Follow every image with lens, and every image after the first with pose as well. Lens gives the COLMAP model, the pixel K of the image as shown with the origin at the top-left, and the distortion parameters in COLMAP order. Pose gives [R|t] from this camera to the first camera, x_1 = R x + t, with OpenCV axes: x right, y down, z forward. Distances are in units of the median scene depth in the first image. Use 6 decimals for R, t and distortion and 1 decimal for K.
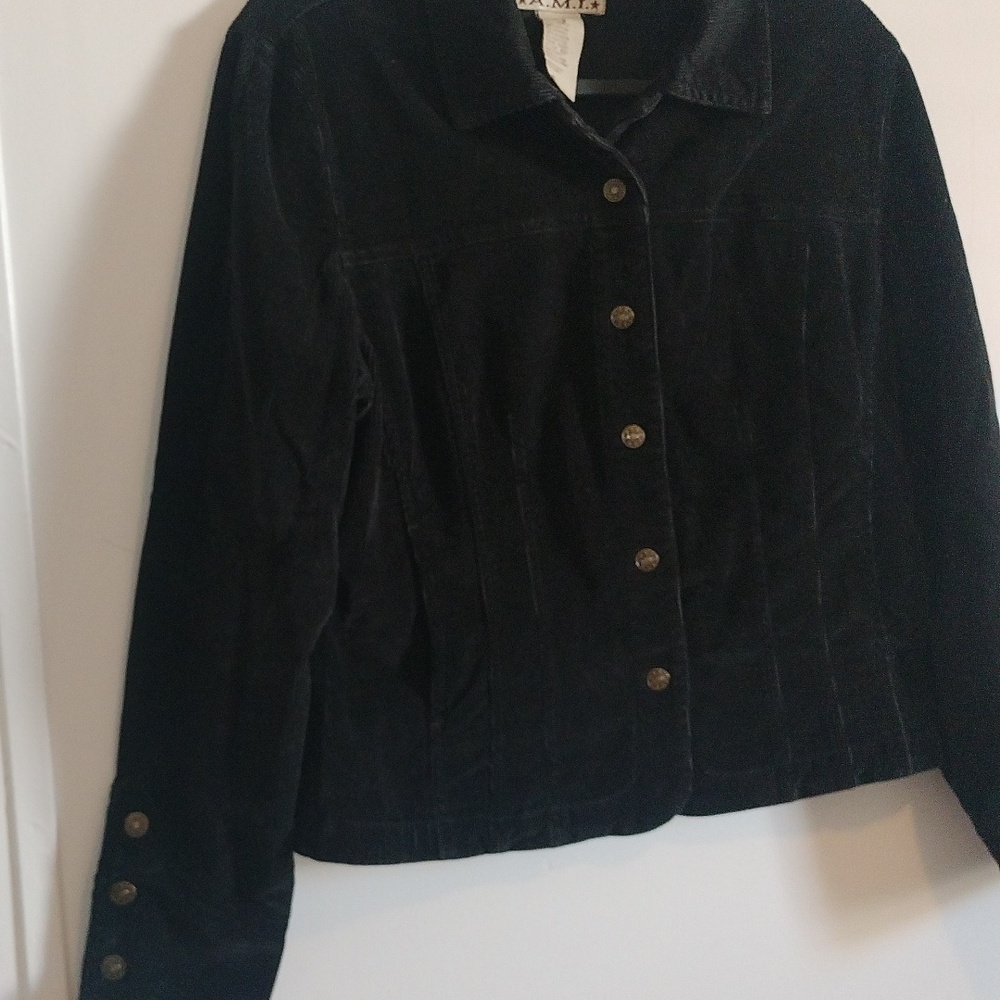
lens RADIAL K [[1628.2, 0, 501.0], [0, 1628.2, 503.6], [0, 0, 1]] dist [0.071686, 0.000000]
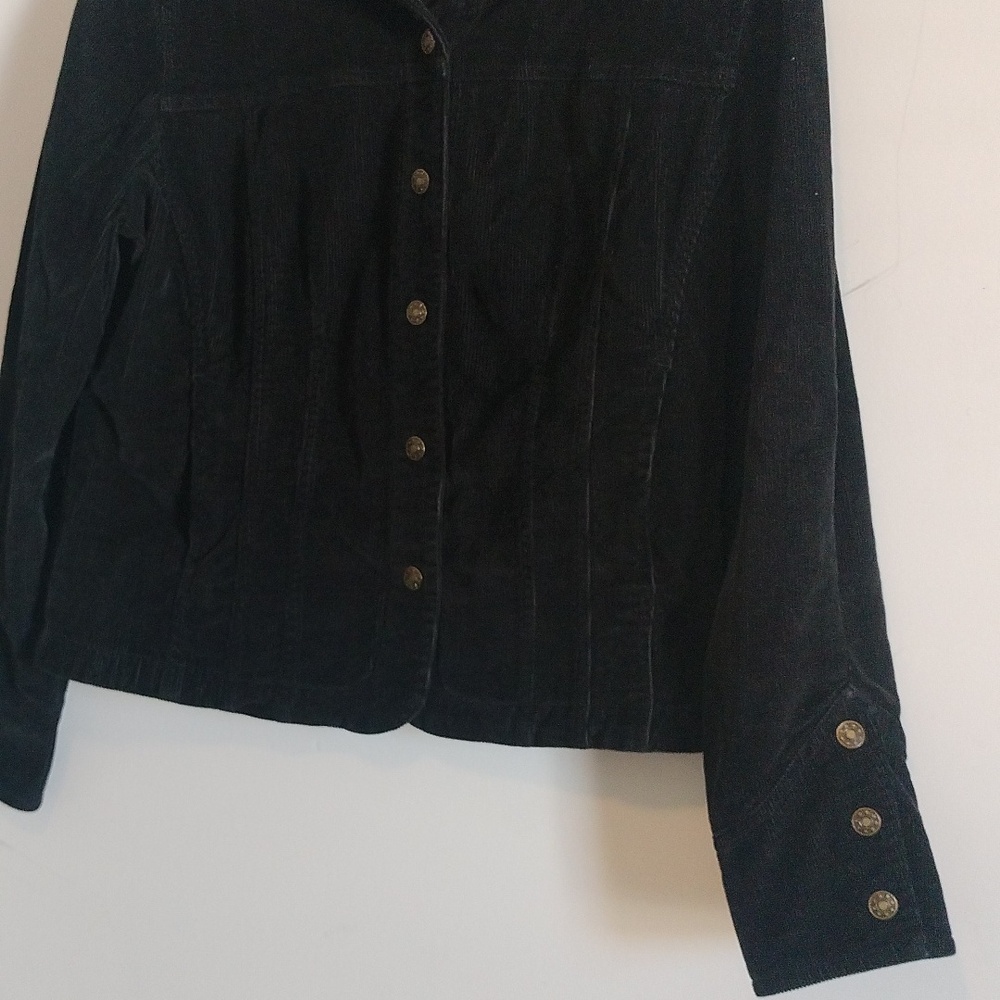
lens RADIAL K [[1628.2, 0, 503.2], [0, 1628.2, 495.9], [0, 0, 1]] dist [0.071686, 0.000000]
pose [[0.783988, 0.166718, -0.597970, 0.694984], [-0.146125, 0.985757, 0.083255, -0.023088], [0.603333, 0.022107, 0.797183, 0.298879]]
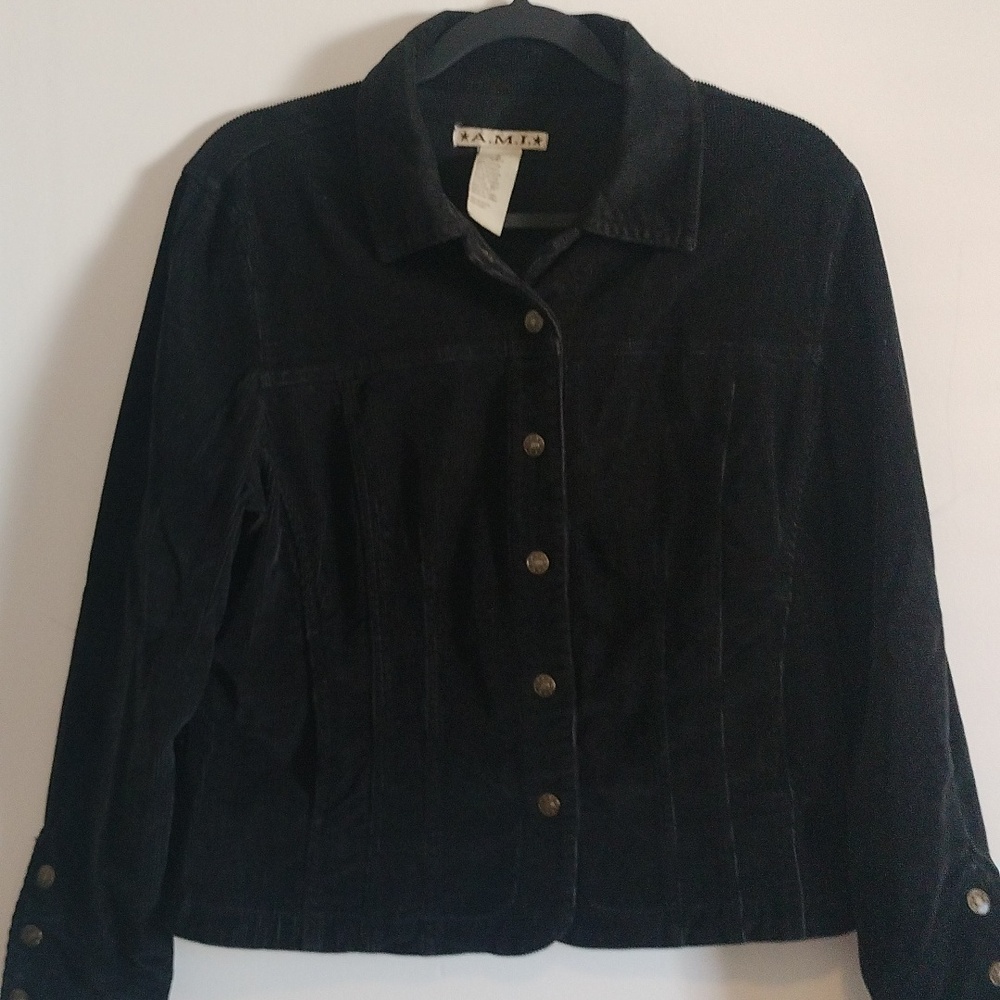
lens RADIAL K [[1628.2, 0, 504.4], [0, 1628.2, 499.1], [0, 0, 1]] dist [0.071686, 0.000000]
pose [[0.942488, 0.071896, -0.326416, 0.393600], [-0.077945, 0.996943, -0.005471, -0.074165], [0.325025, 0.030599, 0.945210, 0.033006]]
